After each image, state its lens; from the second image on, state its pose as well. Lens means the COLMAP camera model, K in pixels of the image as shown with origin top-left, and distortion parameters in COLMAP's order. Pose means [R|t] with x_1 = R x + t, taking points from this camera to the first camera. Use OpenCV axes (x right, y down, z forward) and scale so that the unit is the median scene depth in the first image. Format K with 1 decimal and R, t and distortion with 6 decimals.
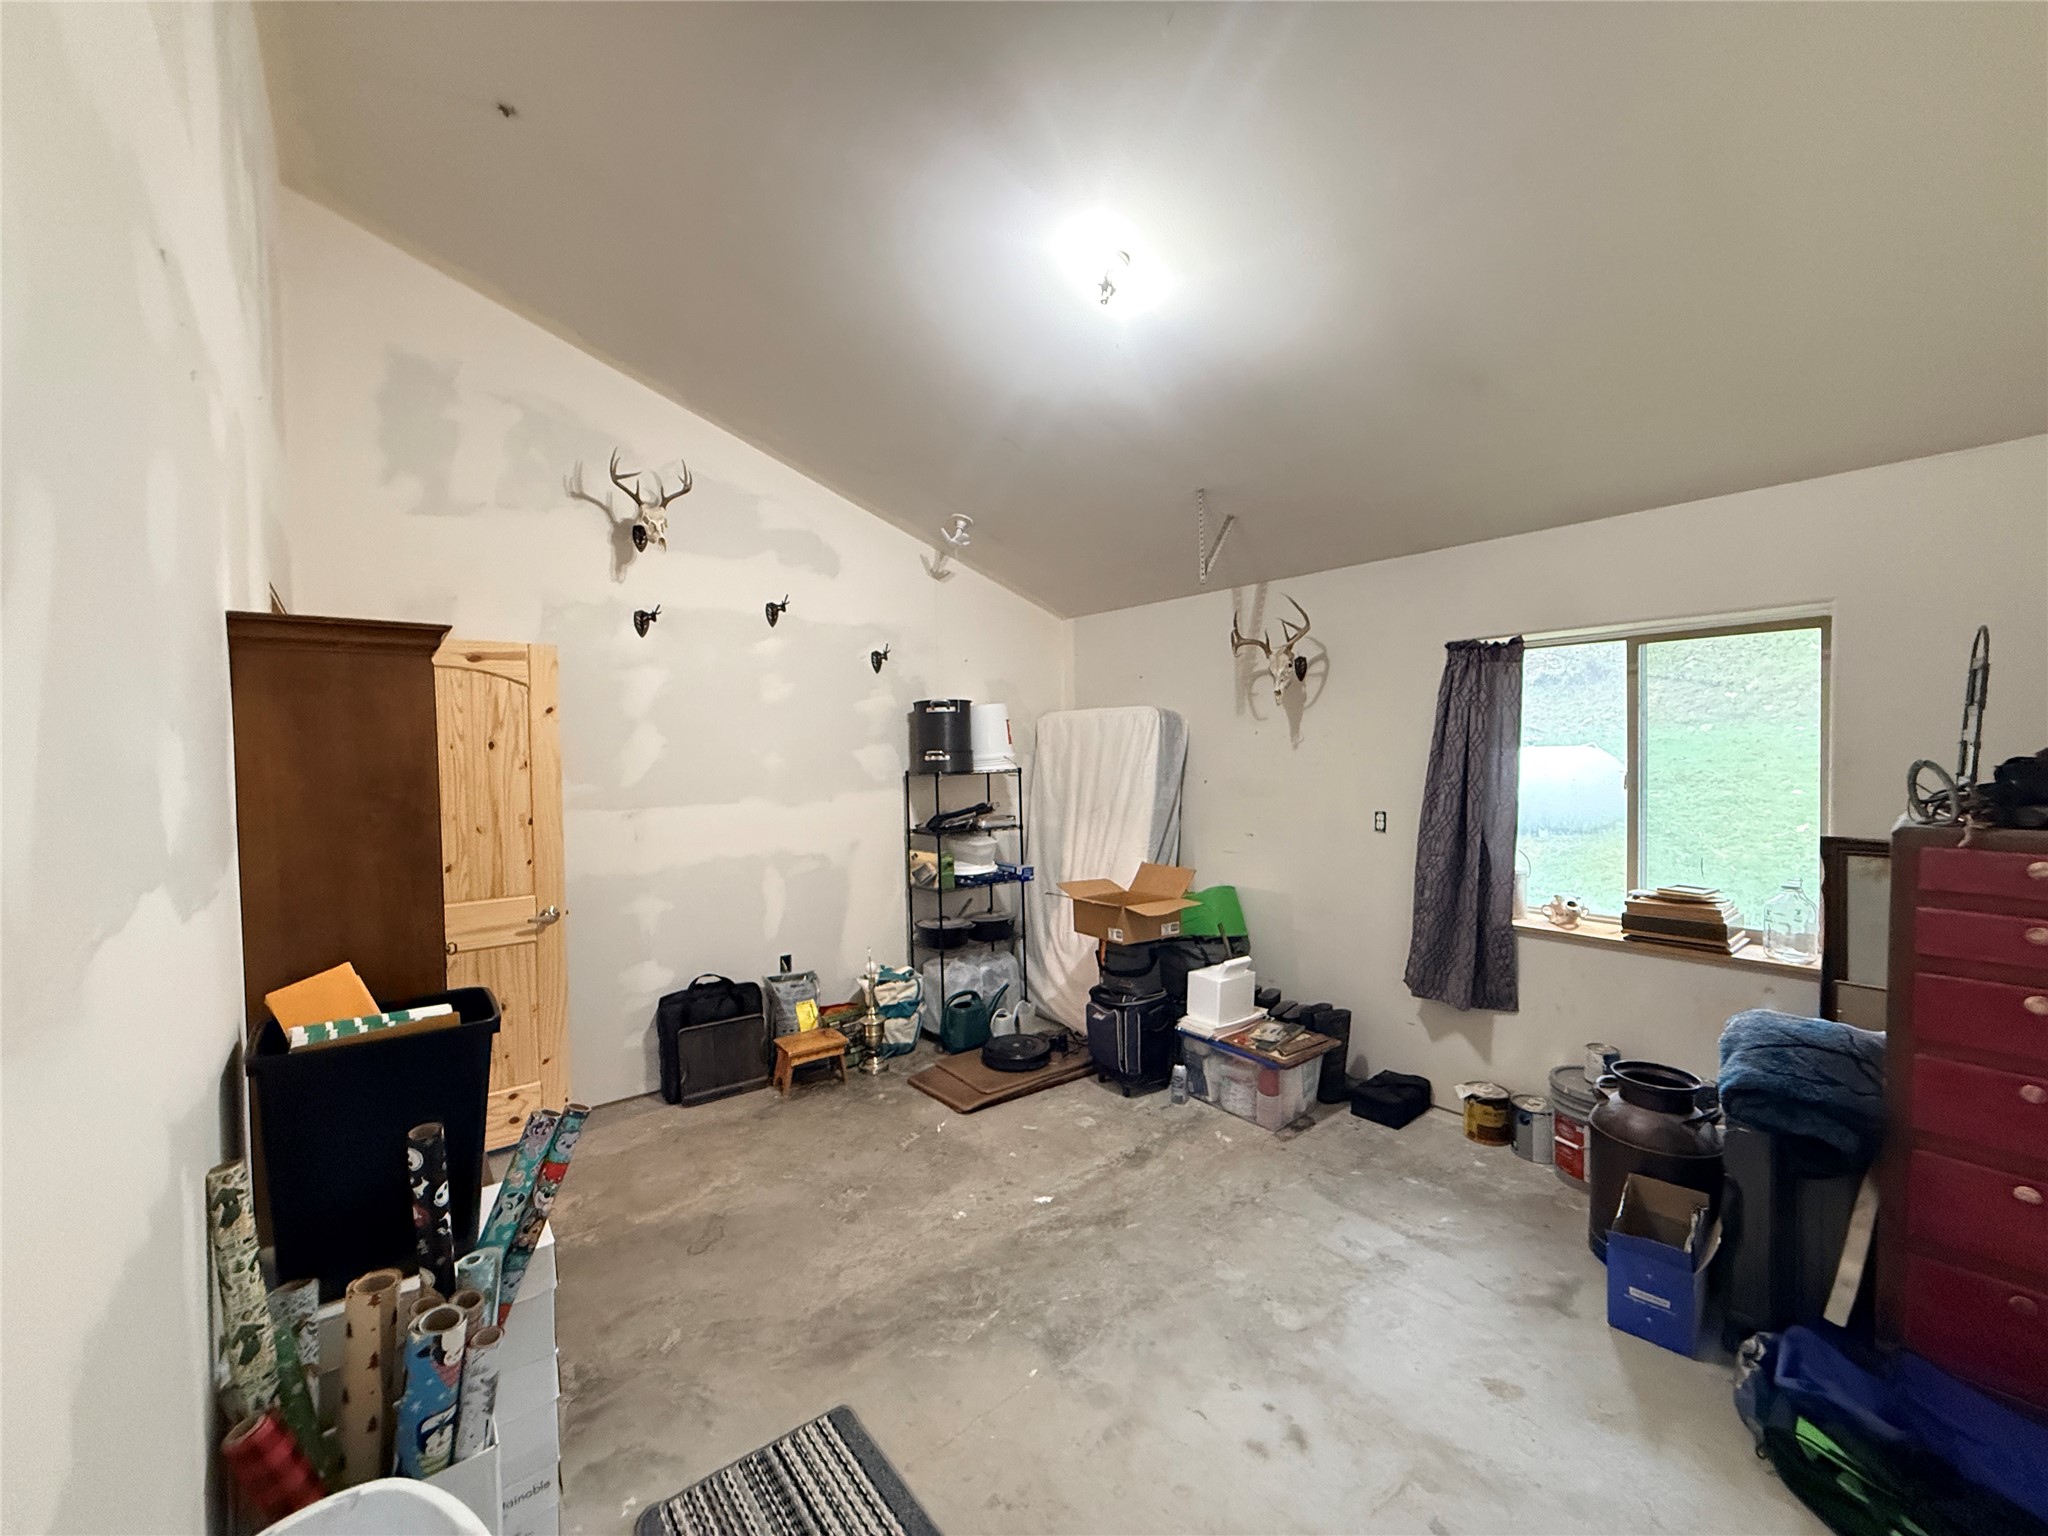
lens RADIAL K [[809.0, 0, 1021.8], [0, 809.0, 773.5], [0, 0, 1]] dist [0.000889, -0.000504]
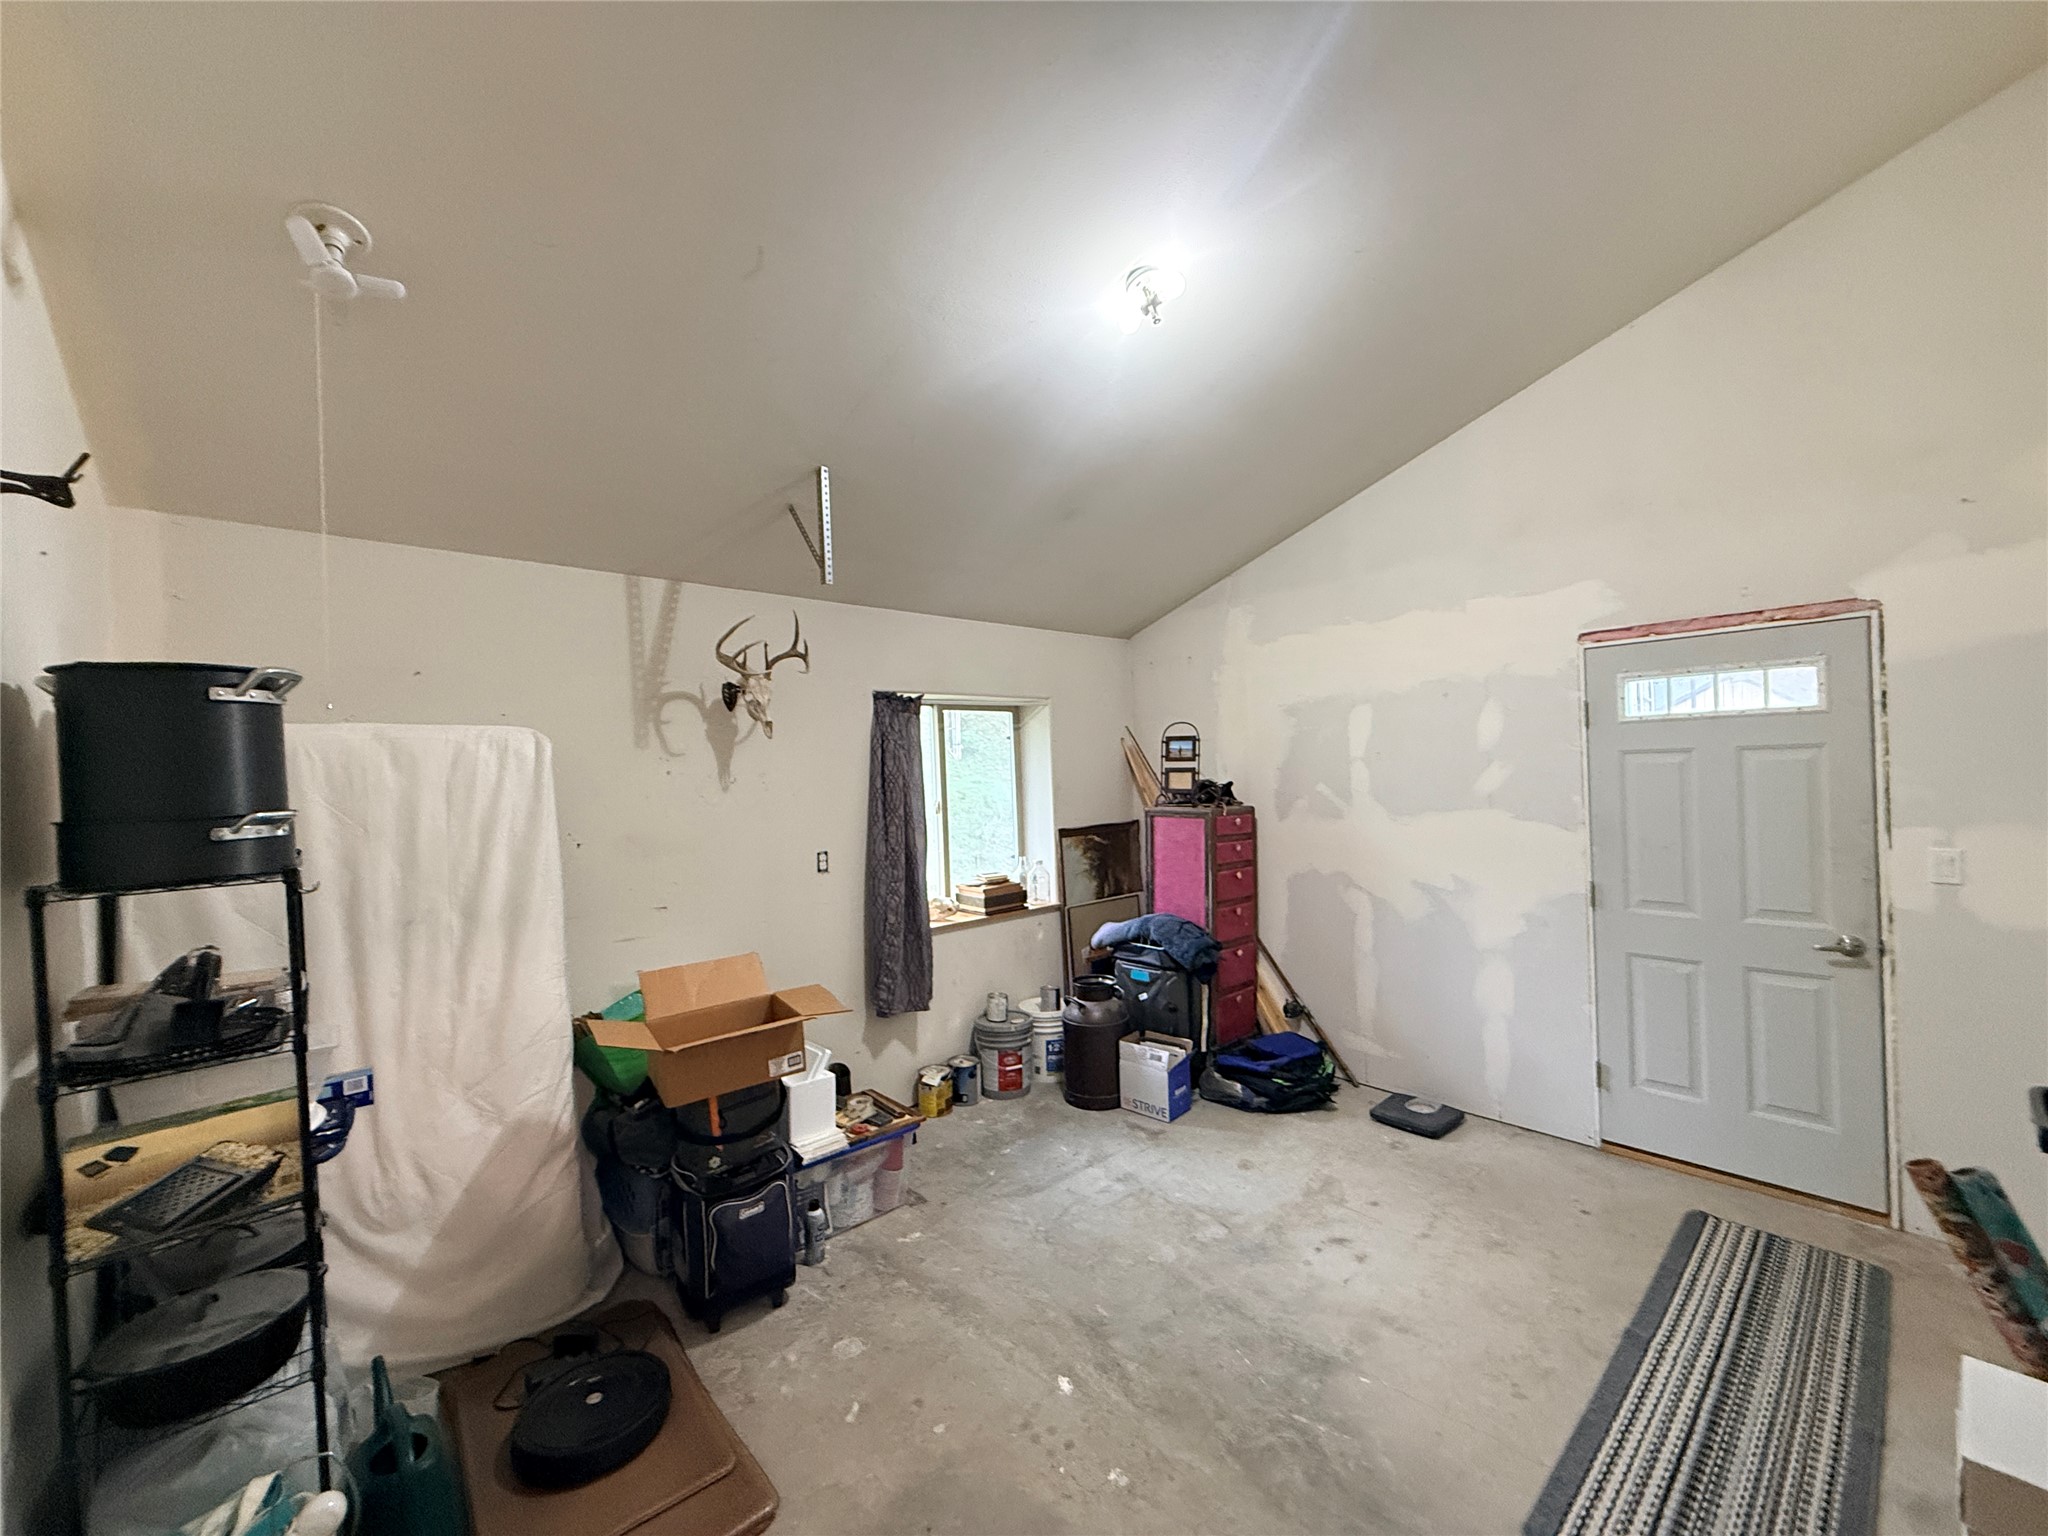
lens RADIAL K [[809.0, 0, 1021.2], [0, 809.0, 775.4], [0, 0, 1]] dist [0.000889, -0.000504]
pose [[-0.047329, 0.012796, 0.998797, -0.619281], [0.067462, 0.997676, -0.009585, -0.022625], [-0.996599, 0.066927, -0.048083, 0.894318]]
